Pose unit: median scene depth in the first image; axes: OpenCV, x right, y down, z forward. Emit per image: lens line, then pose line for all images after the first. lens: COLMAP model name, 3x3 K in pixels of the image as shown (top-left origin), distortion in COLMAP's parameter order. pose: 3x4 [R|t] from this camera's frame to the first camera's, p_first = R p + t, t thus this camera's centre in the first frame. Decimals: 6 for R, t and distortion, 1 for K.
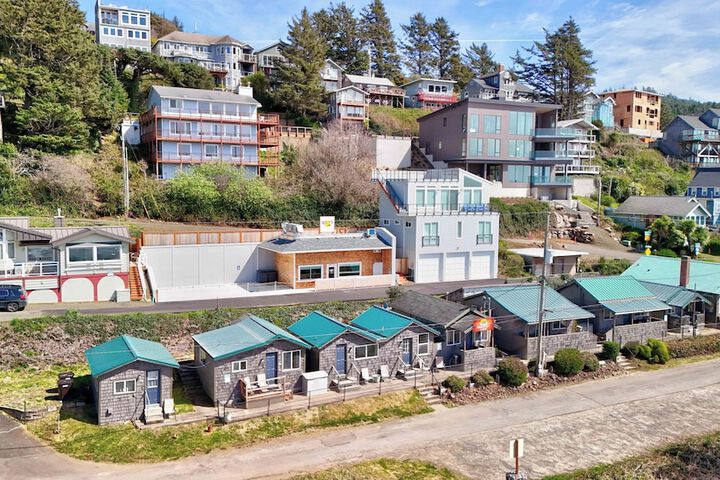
lens RADIAL K [[630.7, 0, 362.3], [0, 630.7, 239.7], [0, 0, 1]] dist [0.076041, -0.071633]
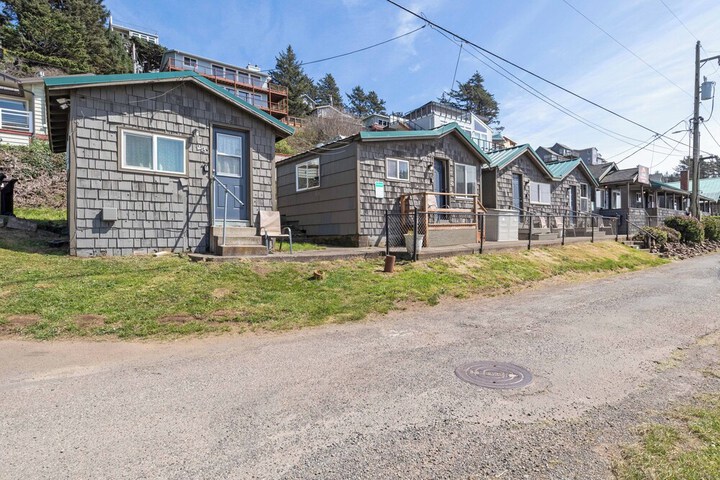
lens RADIAL K [[388.8, 0, 376.6], [0, 388.8, 247.9], [0, 0, 1]] dist [-0.011294, 0.000887]
pose [[0.978727, -0.034894, 0.202175, -0.197197], [0.047368, 0.997239, -0.057189, 0.199797], [-0.199622, 0.065549, 0.977678, 0.510562]]
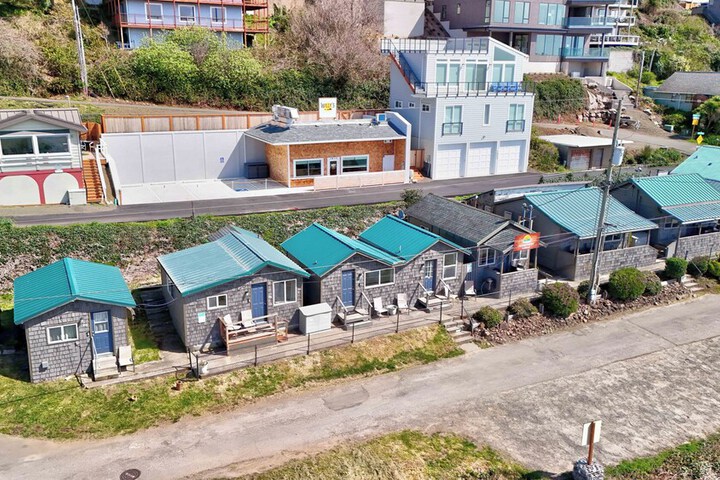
lens RADIAL K [[630.7, 0, 360.9], [0, 630.7, 243.2], [0, 0, 1]] dist [0.076041, -0.071633]
pose [[0.999981, 0.006107, 0.000685, -0.014355], [-0.006123, 0.980522, 0.196313, -0.016148], [0.000527, -0.196314, 0.980541, 0.187023]]
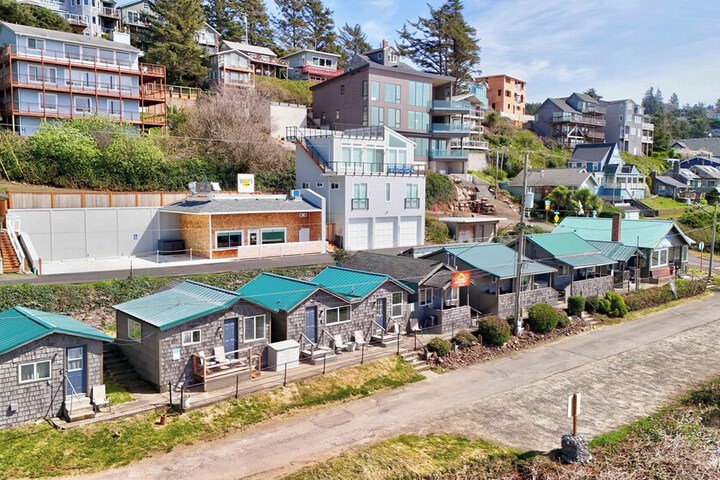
lens RADIAL K [[630.7, 0, 366.3], [0, 630.7, 238.8], [0, 0, 1]] dist [0.076041, -0.071633]
pose [[0.971481, -0.023630, 0.235937, -0.120271], [0.022887, 0.999721, 0.005886, 0.058874], [-0.236010, -0.000318, 0.971750, 0.151764]]
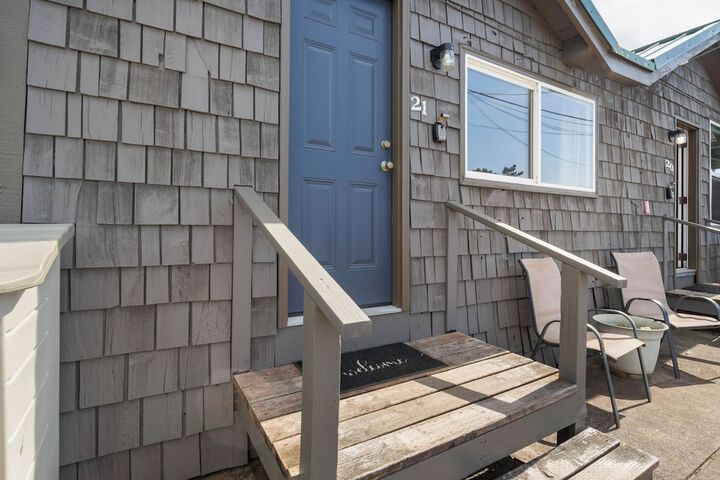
lens RADIAL K [[388.8, 0, 363.0], [0, 388.8, 238.8], [0, 0, 1]] dist [-0.011294, 0.000887]
pose [[0.996575, -0.012330, 0.081773, -0.028169], [0.018768, 0.996743, -0.078431, 0.163009], [-0.080540, 0.079697, 0.993560, 0.741391]]
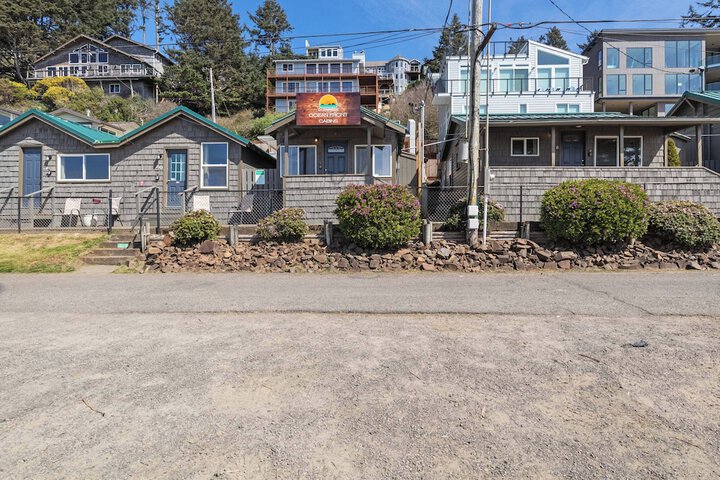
lens RADIAL K [[402.3, 0, 362.5], [0, 402.3, 228.3], [0, 0, 1]] dist [0.000458, -0.002532]
pose [[0.862502, -0.010681, -0.505941, 0.289599], [-0.031409, 0.996720, -0.074587, 0.194472], [0.505078, 0.080222, 0.859337, 0.671244]]
